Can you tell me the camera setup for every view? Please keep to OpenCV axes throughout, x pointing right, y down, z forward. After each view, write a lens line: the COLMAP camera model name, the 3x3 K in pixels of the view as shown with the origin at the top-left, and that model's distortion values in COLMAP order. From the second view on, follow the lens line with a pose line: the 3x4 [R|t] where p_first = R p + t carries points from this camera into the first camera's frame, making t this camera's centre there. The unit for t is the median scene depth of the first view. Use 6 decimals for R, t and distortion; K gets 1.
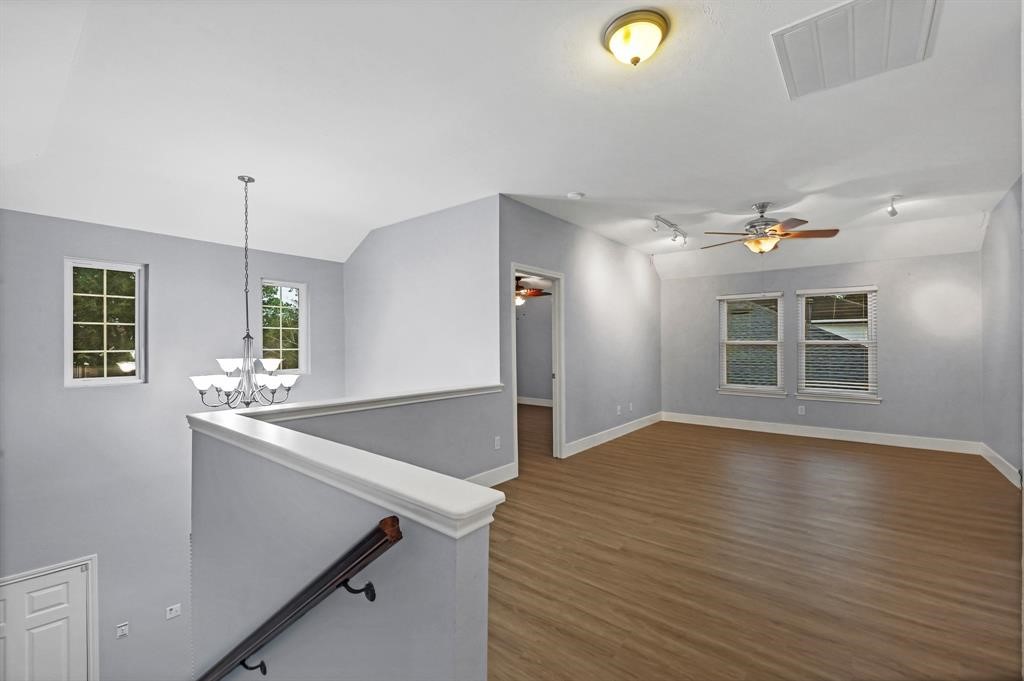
lens RADIAL K [[426.4, 0, 518.5], [0, 426.4, 340.4], [0, 0, 1]] dist [-0.000457, -0.000090]
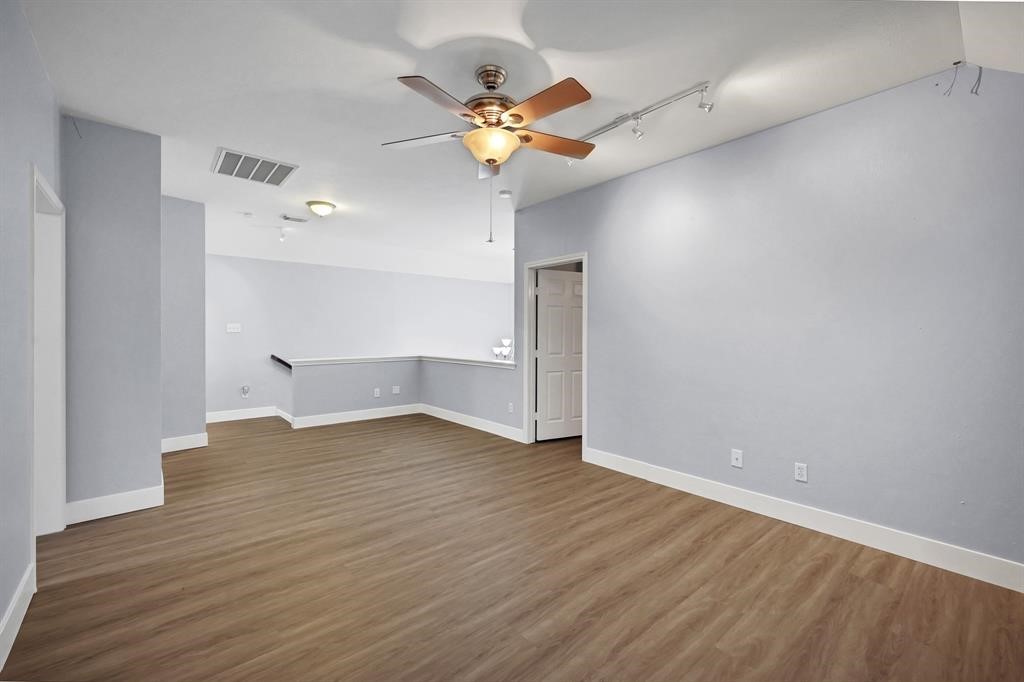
lens RADIAL K [[426.4, 0, 518.5], [0, 426.4, 340.9], [0, 0, 1]] dist [-0.000457, -0.000090]
pose [[-0.185095, 0.009446, -0.982675, 1.411595], [0.001727, 0.999955, 0.009287, 0.026403], [0.982719, 0.000022, -0.185103, 1.454548]]
